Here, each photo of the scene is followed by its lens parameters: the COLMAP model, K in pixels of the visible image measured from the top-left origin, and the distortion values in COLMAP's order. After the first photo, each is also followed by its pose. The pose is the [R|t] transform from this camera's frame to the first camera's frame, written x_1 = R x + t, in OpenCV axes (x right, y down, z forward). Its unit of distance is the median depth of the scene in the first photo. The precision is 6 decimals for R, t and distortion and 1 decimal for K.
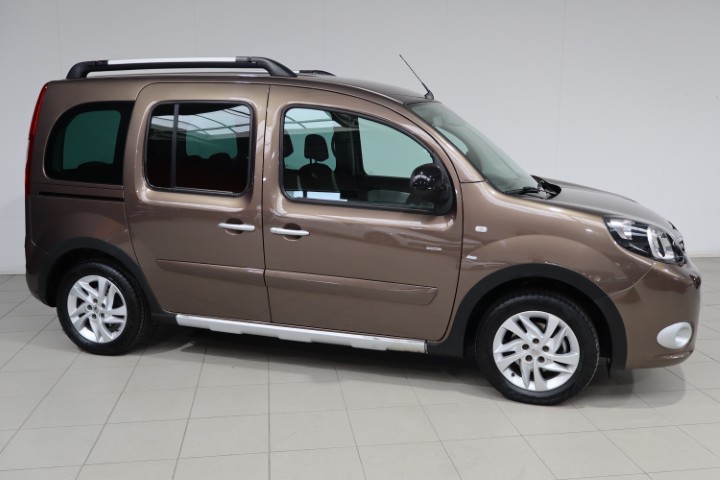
lens RADIAL K [[664.3, 0, 360.0], [0, 664.3, 240.0], [0, 0, 1]] dist [0.002331, -0.000880]
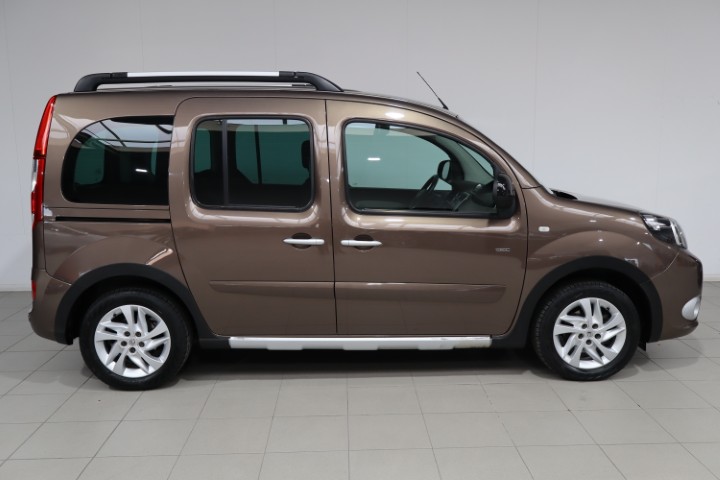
lens RADIAL K [[664.3, 0, 360.0], [0, 664.3, 240.0], [0, 0, 1]] dist [0.002331, -0.000880]
pose [[0.951572, -0.059510, 0.301612, -0.406197], [0.065690, 0.997786, -0.010379, -0.006229], [-0.300326, 0.029689, 0.953374, 0.026776]]
